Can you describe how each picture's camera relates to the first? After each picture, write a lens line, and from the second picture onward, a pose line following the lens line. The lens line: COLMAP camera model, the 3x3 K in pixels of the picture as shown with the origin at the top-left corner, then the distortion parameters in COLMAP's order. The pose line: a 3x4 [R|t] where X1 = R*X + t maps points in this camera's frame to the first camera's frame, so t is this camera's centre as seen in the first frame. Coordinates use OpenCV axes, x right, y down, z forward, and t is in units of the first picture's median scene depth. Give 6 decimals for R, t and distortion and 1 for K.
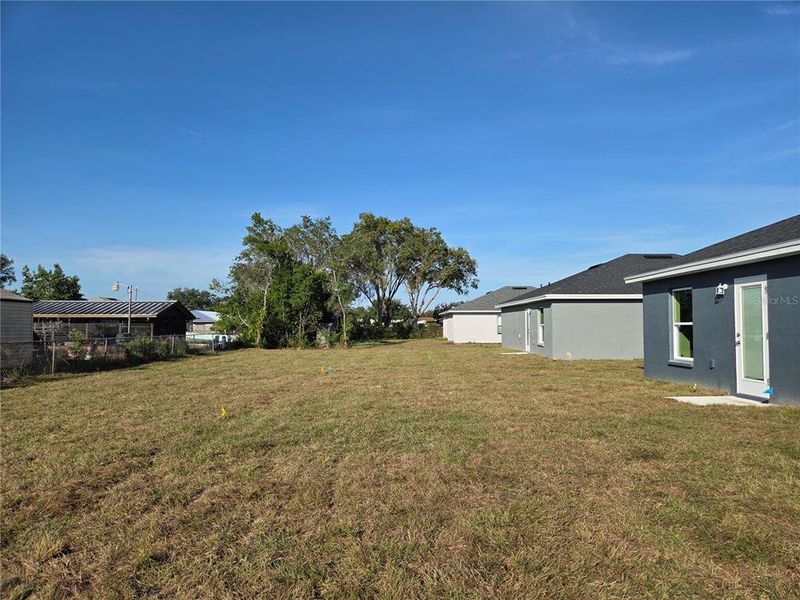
lens RADIAL K [[538.6, 0, 400.3], [0, 538.6, 304.7], [0, 0, 1]] dist [0.039382, -0.002664]
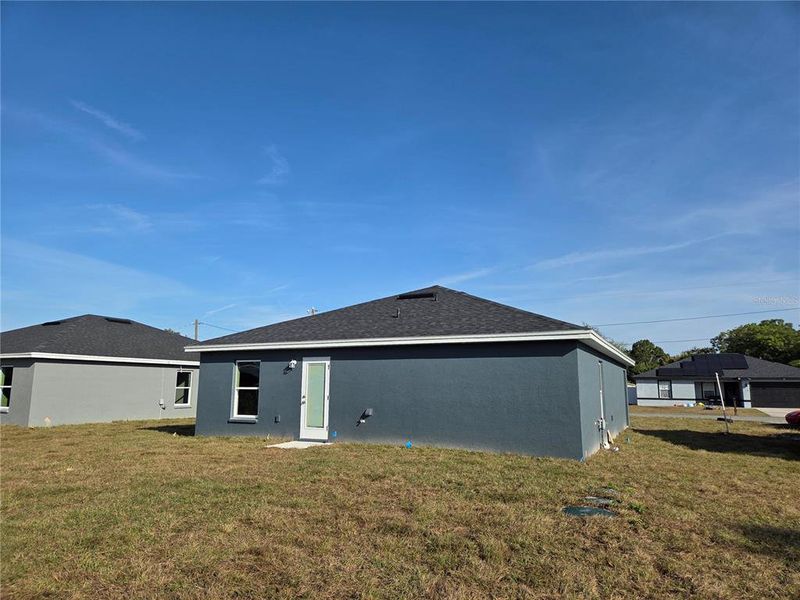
lens RADIAL K [[538.6, 0, 395.8], [0, 538.6, 306.1], [0, 0, 1]] dist [0.039382, -0.002664]
pose [[0.453444, 0.138918, 0.880392, -0.548592], [-0.044582, 0.990077, -0.133263, -0.002590], [-0.890169, 0.021177, 0.455138, 0.133824]]
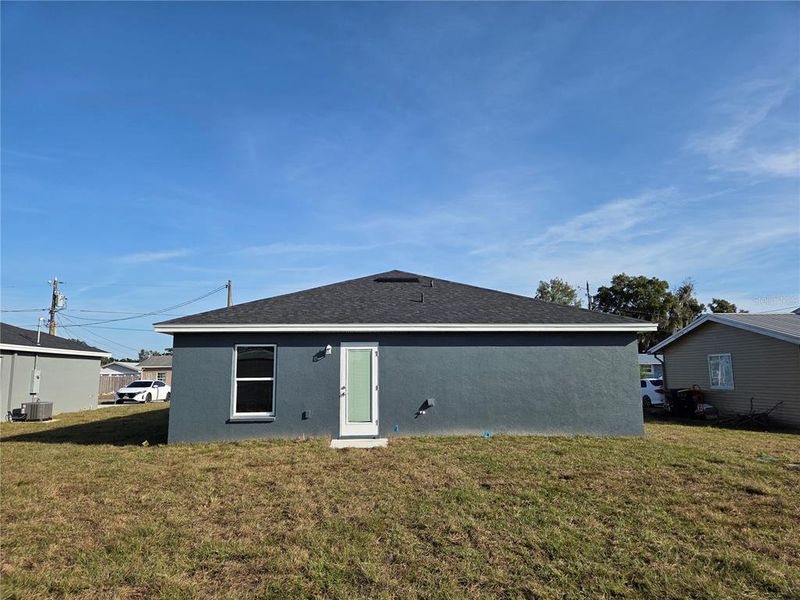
lens RADIAL K [[538.6, 0, 393.2], [0, 538.6, 297.0], [0, 0, 1]] dist [0.039382, -0.002664]
pose [[-0.069106, 0.144350, 0.987111, -0.626397], [-0.033921, 0.988564, -0.146938, 0.026932], [-0.997032, -0.043638, -0.063419, 0.965843]]
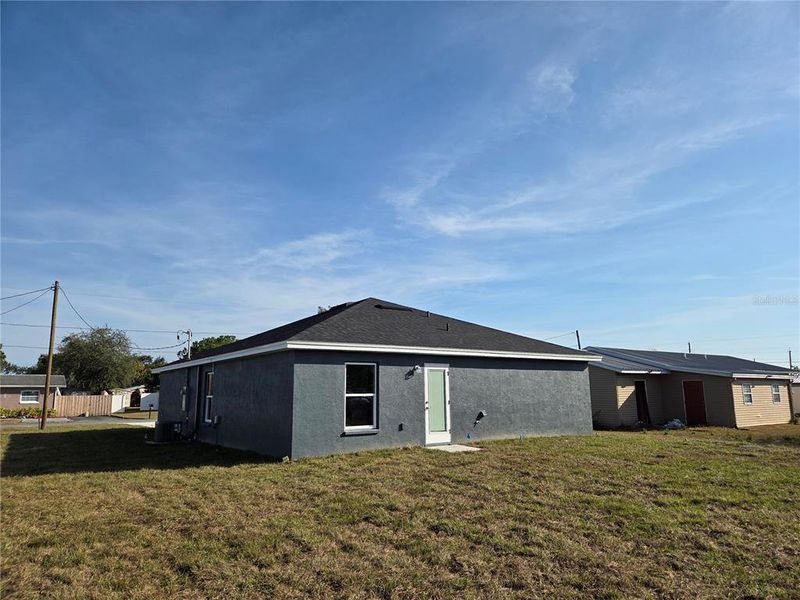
lens RADIAL K [[538.6, 0, 405.6], [0, 538.6, 301.9], [0, 0, 1]] dist [0.039382, -0.002664]
pose [[-0.585199, 0.142468, 0.798276, -0.522238], [-0.023497, 0.981052, -0.192312, 0.069412], [-0.810549, -0.131298, -0.570764, 1.880263]]
